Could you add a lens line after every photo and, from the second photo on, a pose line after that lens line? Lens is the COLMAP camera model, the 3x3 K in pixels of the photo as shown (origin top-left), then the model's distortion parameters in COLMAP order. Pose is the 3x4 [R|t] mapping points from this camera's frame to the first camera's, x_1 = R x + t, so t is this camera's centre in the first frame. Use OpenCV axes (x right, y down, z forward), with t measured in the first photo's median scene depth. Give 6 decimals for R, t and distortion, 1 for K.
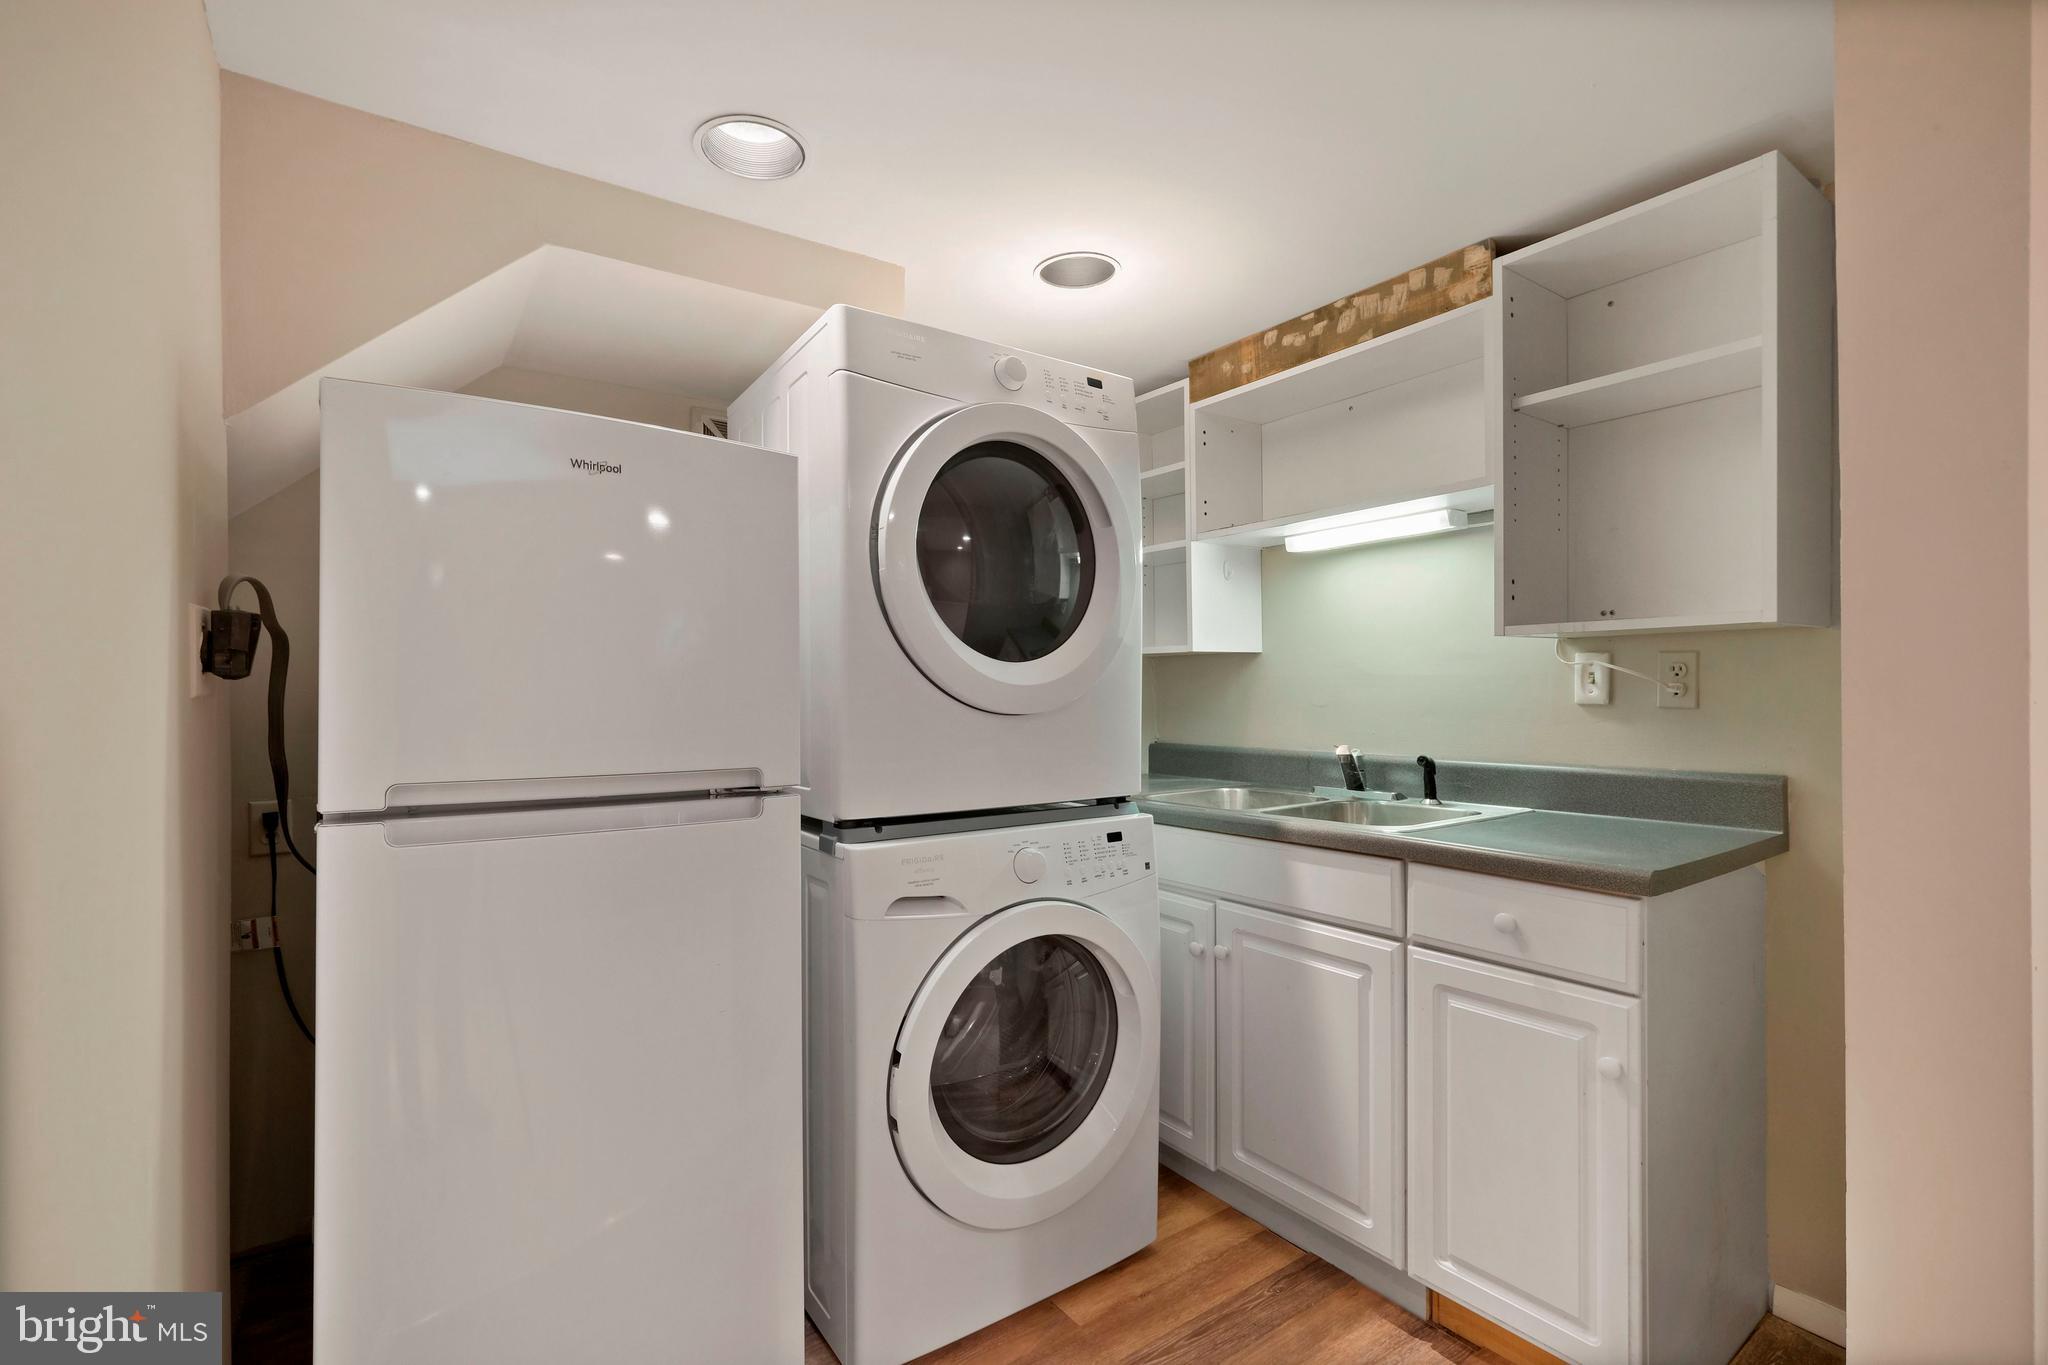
lens RADIAL K [[895.5, 0, 1026.0], [0, 895.5, 698.5], [0, 0, 1]] dist [-0.001043, -0.001163]
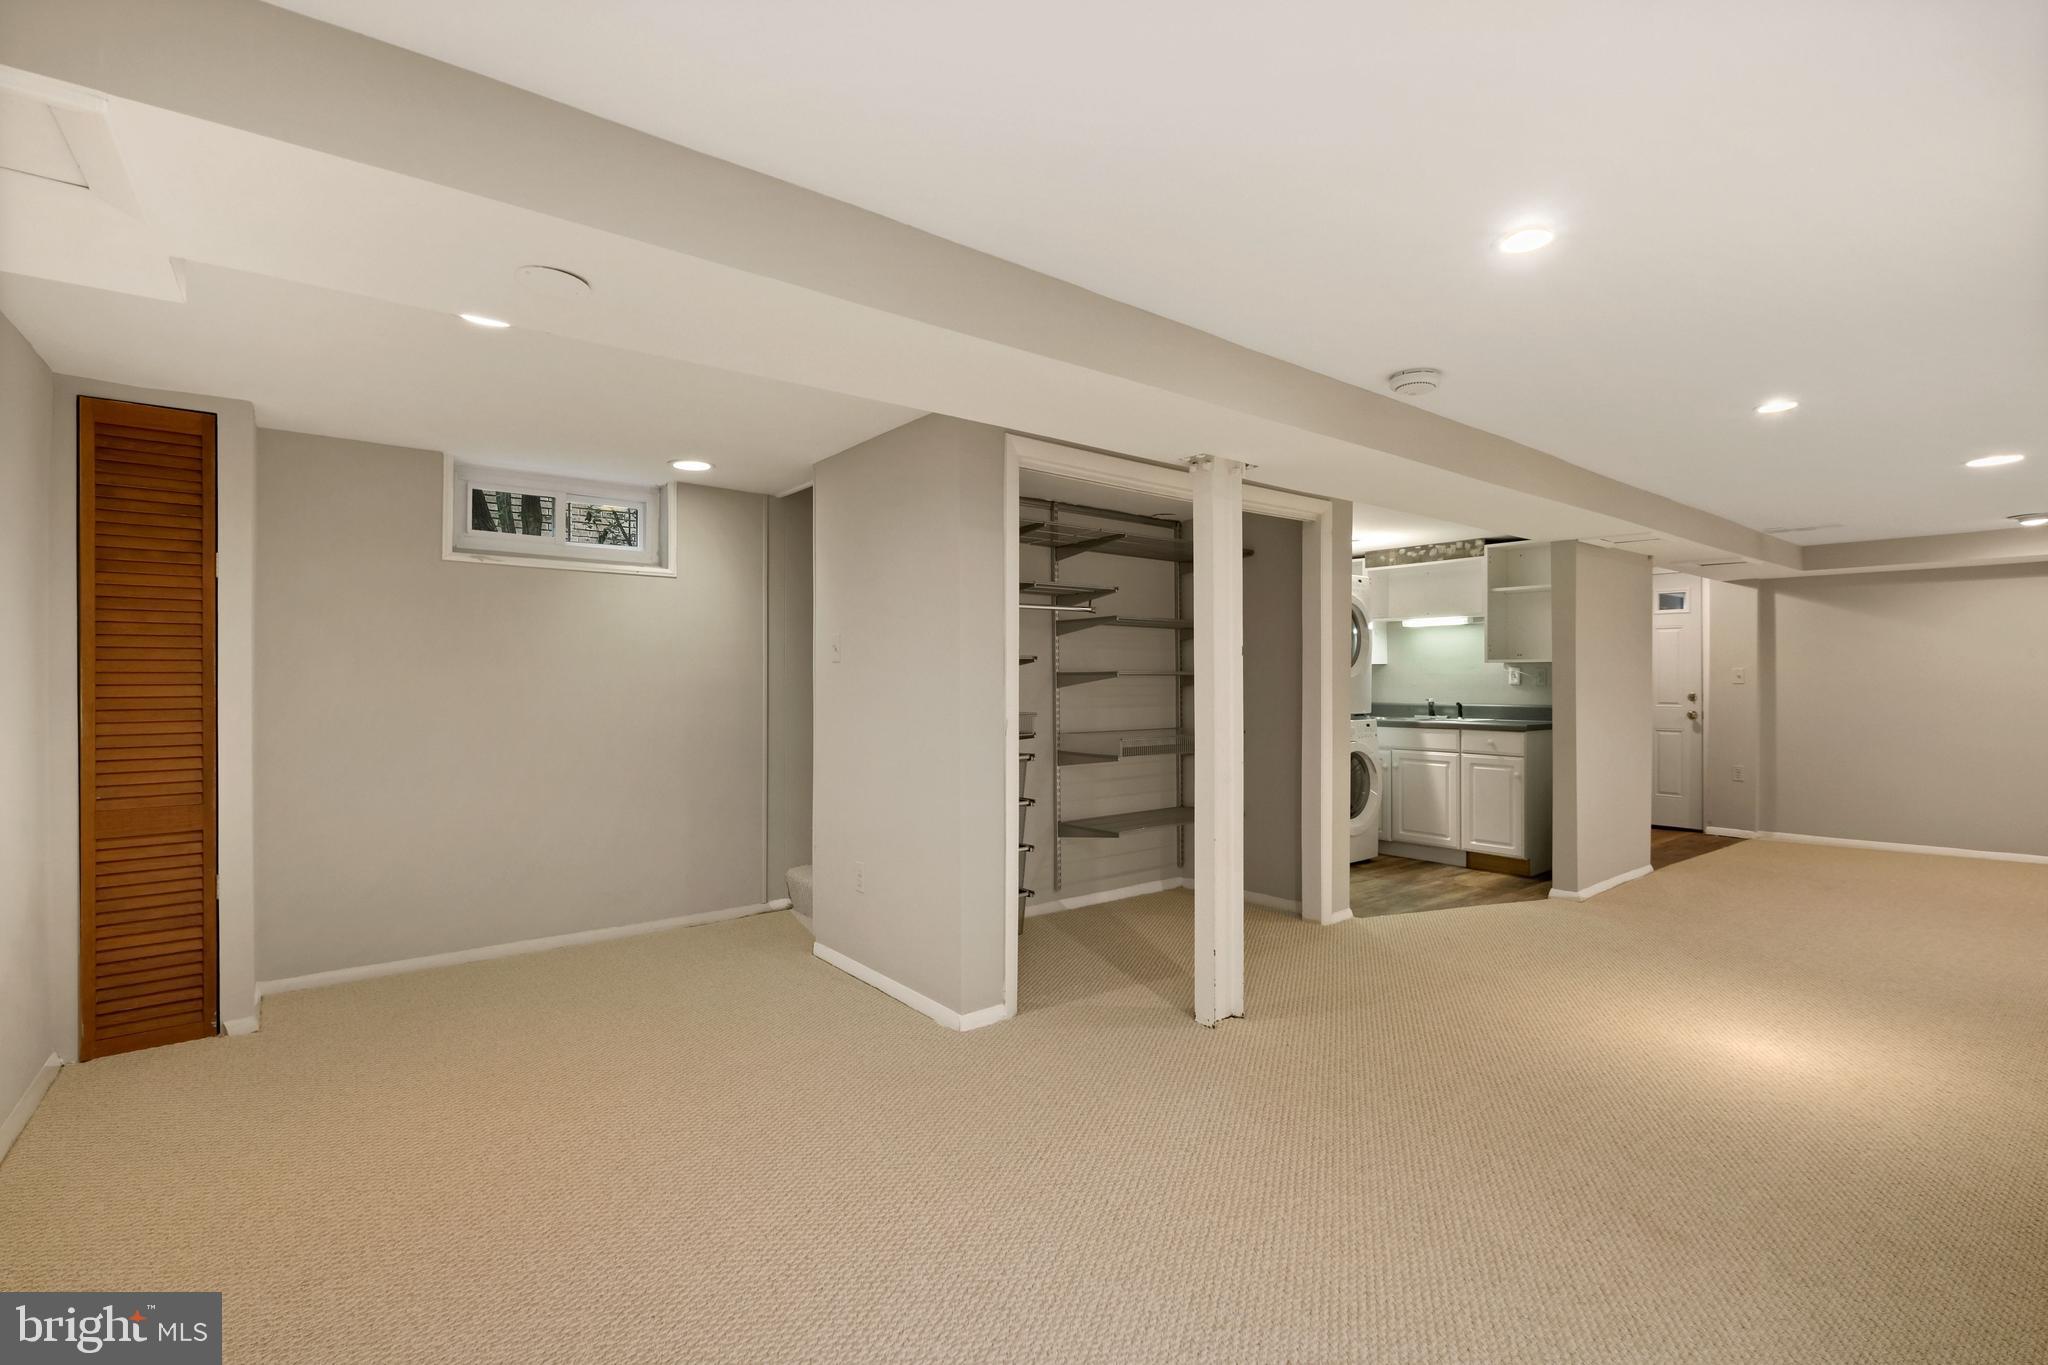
lens RADIAL K [[895.5, 0, 1011.8], [0, 895.5, 680.1], [0, 0, 1]] dist [-0.001043, -0.001163]
pose [[0.999566, 0.002151, 0.029381, -1.211343], [-0.002158, 0.999998, 0.000208, -0.005473], [-0.029381, -0.000271, 0.999568, -2.064832]]
